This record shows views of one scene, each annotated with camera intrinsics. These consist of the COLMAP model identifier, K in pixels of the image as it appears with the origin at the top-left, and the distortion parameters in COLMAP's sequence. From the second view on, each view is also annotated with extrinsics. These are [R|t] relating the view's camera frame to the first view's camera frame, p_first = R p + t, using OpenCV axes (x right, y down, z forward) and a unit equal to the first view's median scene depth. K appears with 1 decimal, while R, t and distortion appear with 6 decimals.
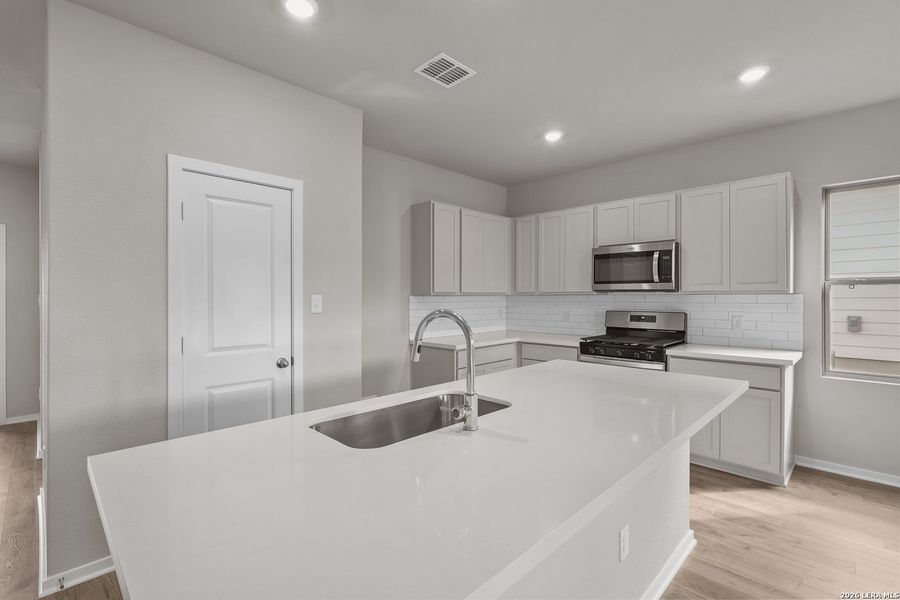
lens RADIAL K [[412.4, 0, 448.9], [0, 412.4, 297.7], [0, 0, 1]] dist [-0.001907, 0.000419]
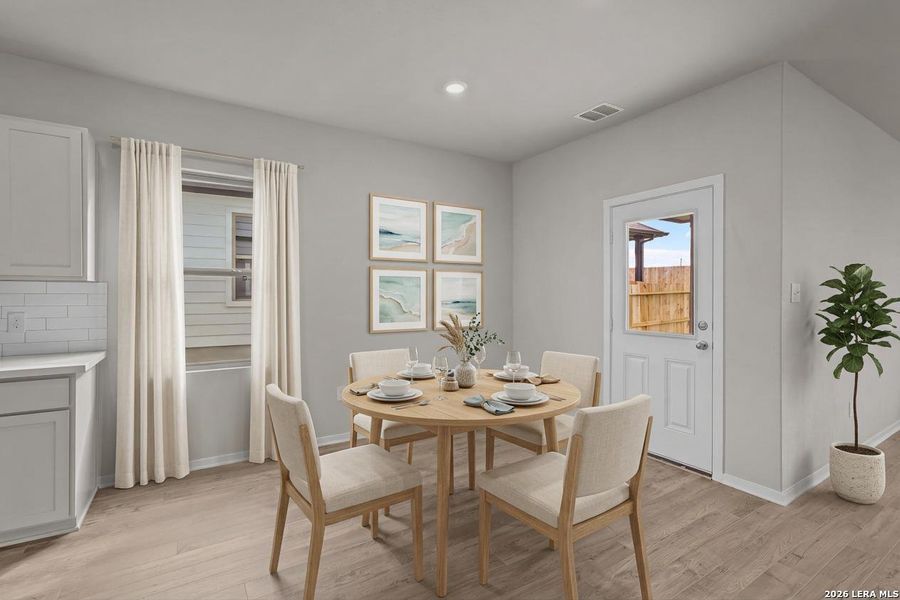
lens RADIAL K [[416.2, 0, 442.6], [0, 416.2, 296.4], [0, 0, 1]] dist [-0.002708, 0.000624]
pose [[0.229672, -0.001933, 0.973266, 0.185681], [-0.001514, 0.999996, 0.002343, 0.015381], [-0.973267, -0.002011, 0.229668, 0.132943]]
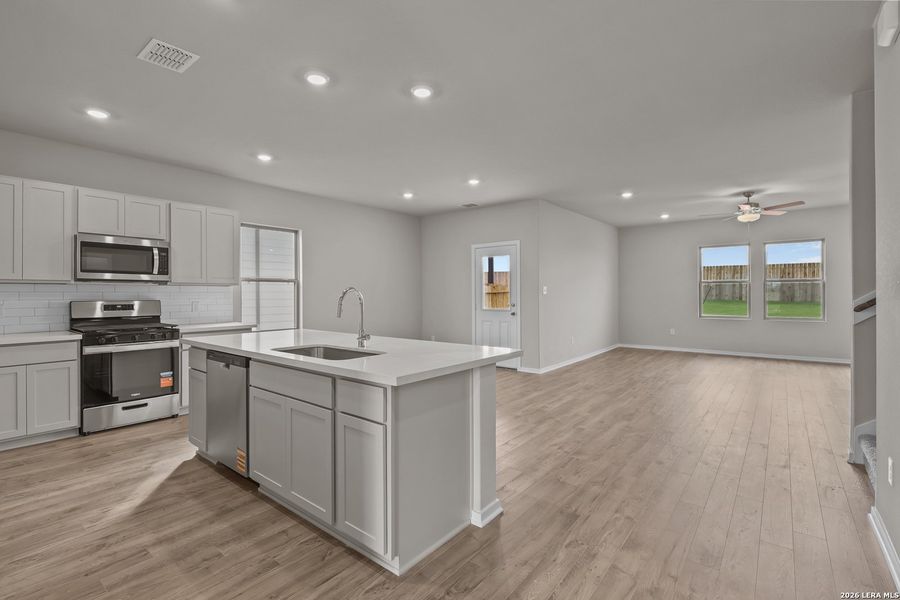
lens RADIAL K [[412.4, 0, 448.9], [0, 412.4, 297.7], [0, 0, 1]] dist [-0.001907, 0.000419]
pose [[-0.103317, -0.005600, 0.994633, -0.797200], [0.005915, 0.999963, 0.006245, 0.028773], [-0.994631, 0.006528, -0.103280, 0.317227]]
